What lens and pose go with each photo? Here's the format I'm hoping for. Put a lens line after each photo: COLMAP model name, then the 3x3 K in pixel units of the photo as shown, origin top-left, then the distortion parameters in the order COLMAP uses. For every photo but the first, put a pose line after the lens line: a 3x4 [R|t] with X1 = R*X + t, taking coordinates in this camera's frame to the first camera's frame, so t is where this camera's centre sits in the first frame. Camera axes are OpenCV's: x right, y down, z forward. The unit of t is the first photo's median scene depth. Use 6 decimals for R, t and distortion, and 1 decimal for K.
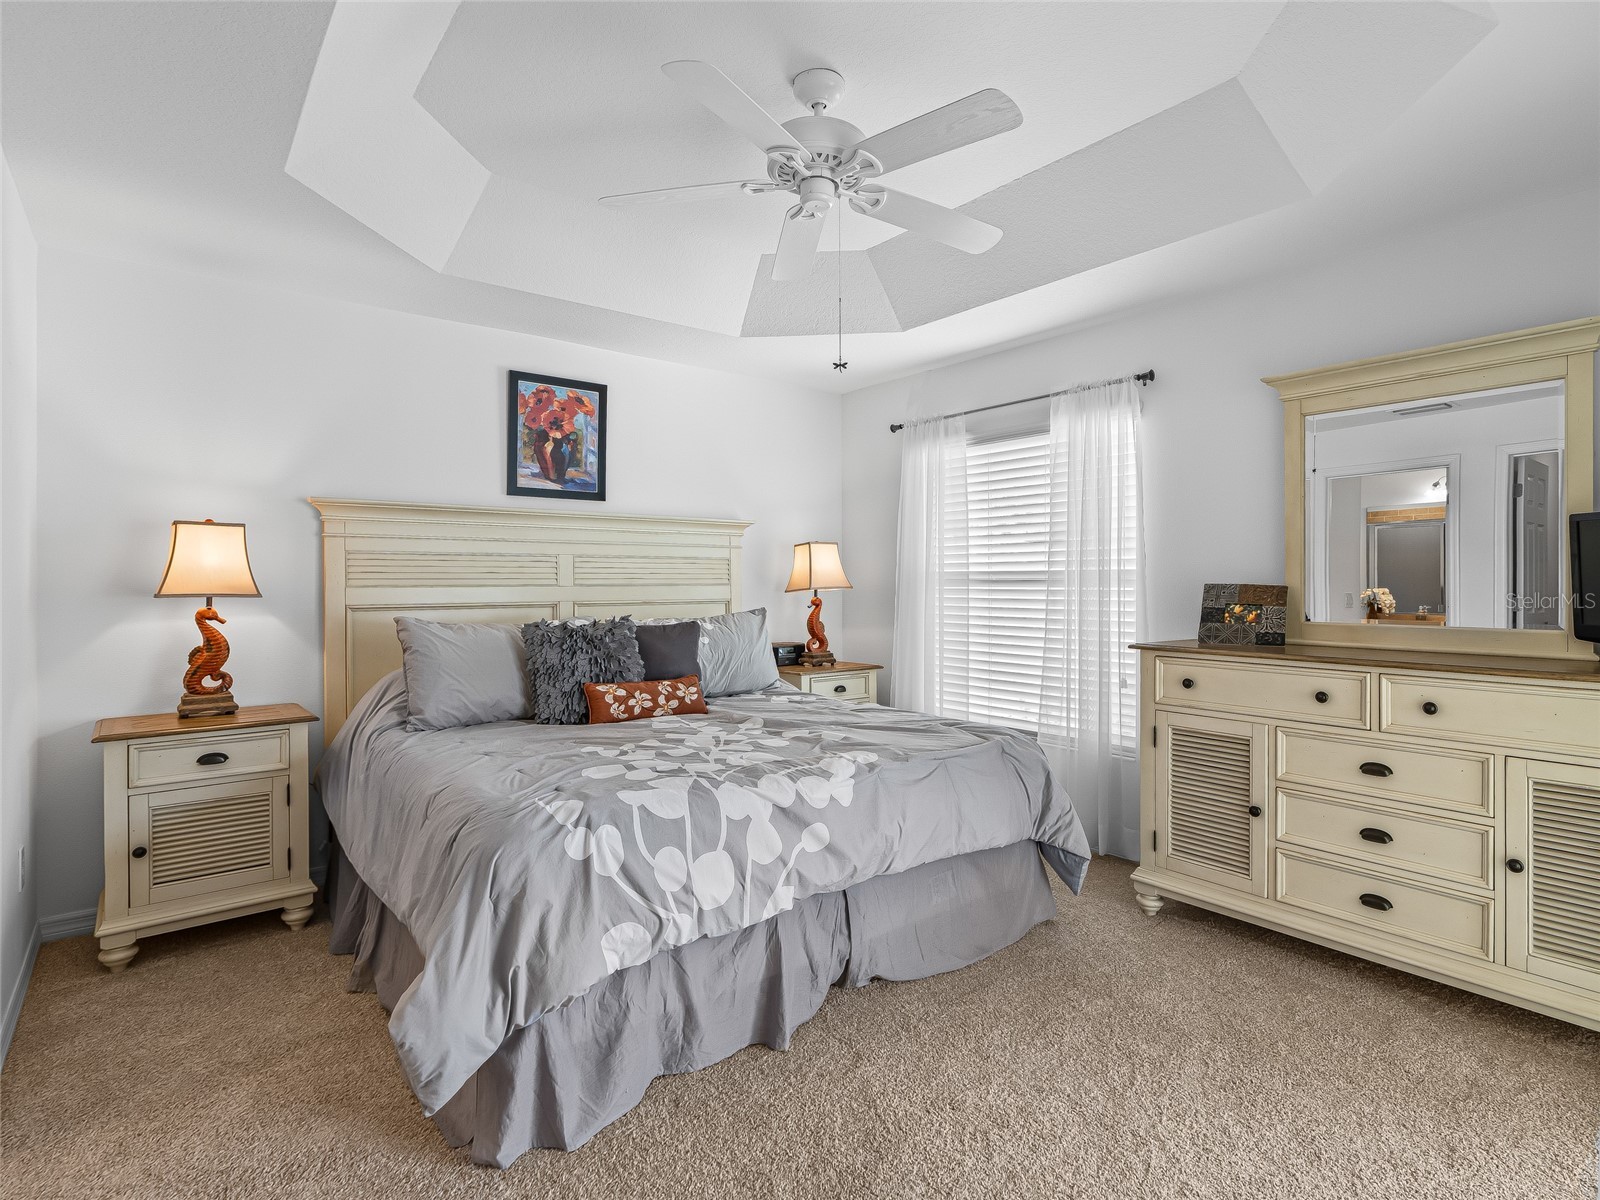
lens RADIAL K [[819.5, 0, 777.4], [0, 819.5, 581.8], [0, 0, 1]] dist [-0.006469, 0.000754]
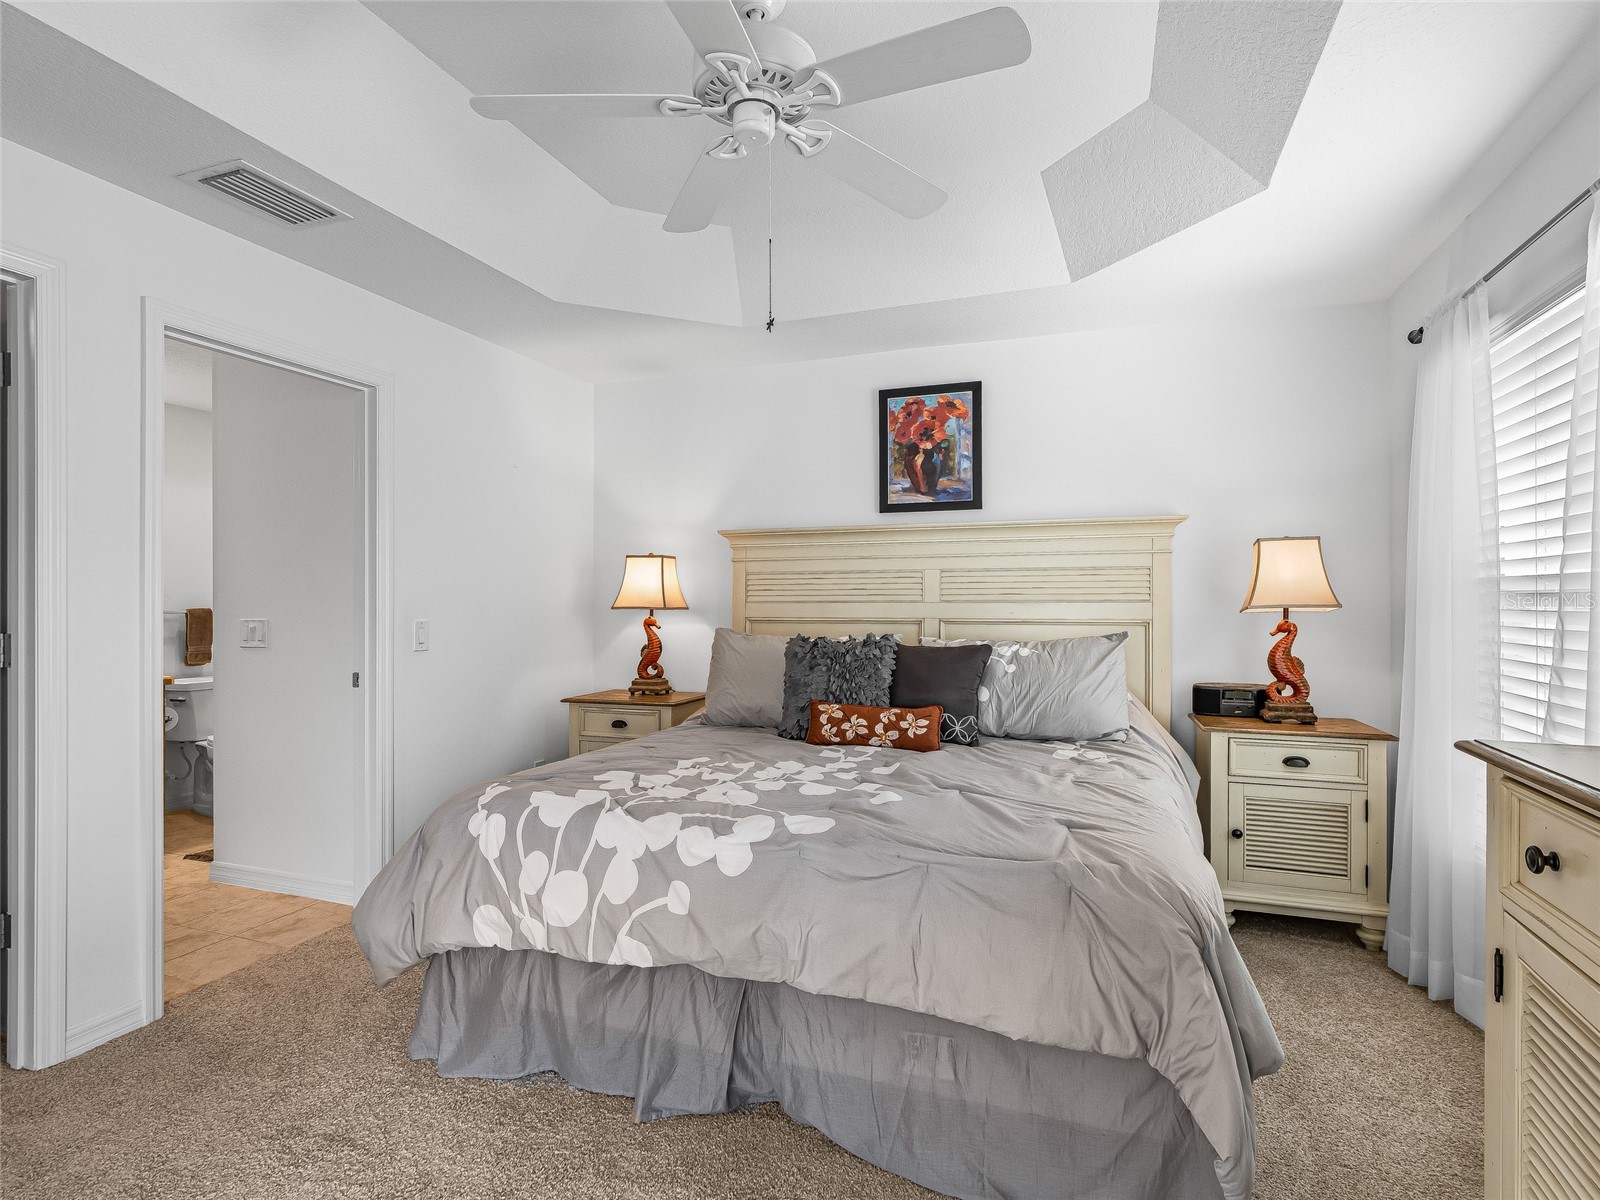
lens RADIAL K [[805.8, 0, 795.4], [0, 805.8, 597.6], [0, 0, 1]] dist [-0.013636, 0.000151]
pose [[0.535047, -0.003468, -0.844815, 0.456382], [0.000543, 0.999993, -0.003761, 0.003098], [0.844822, 0.001554, 0.535045, 0.368919]]
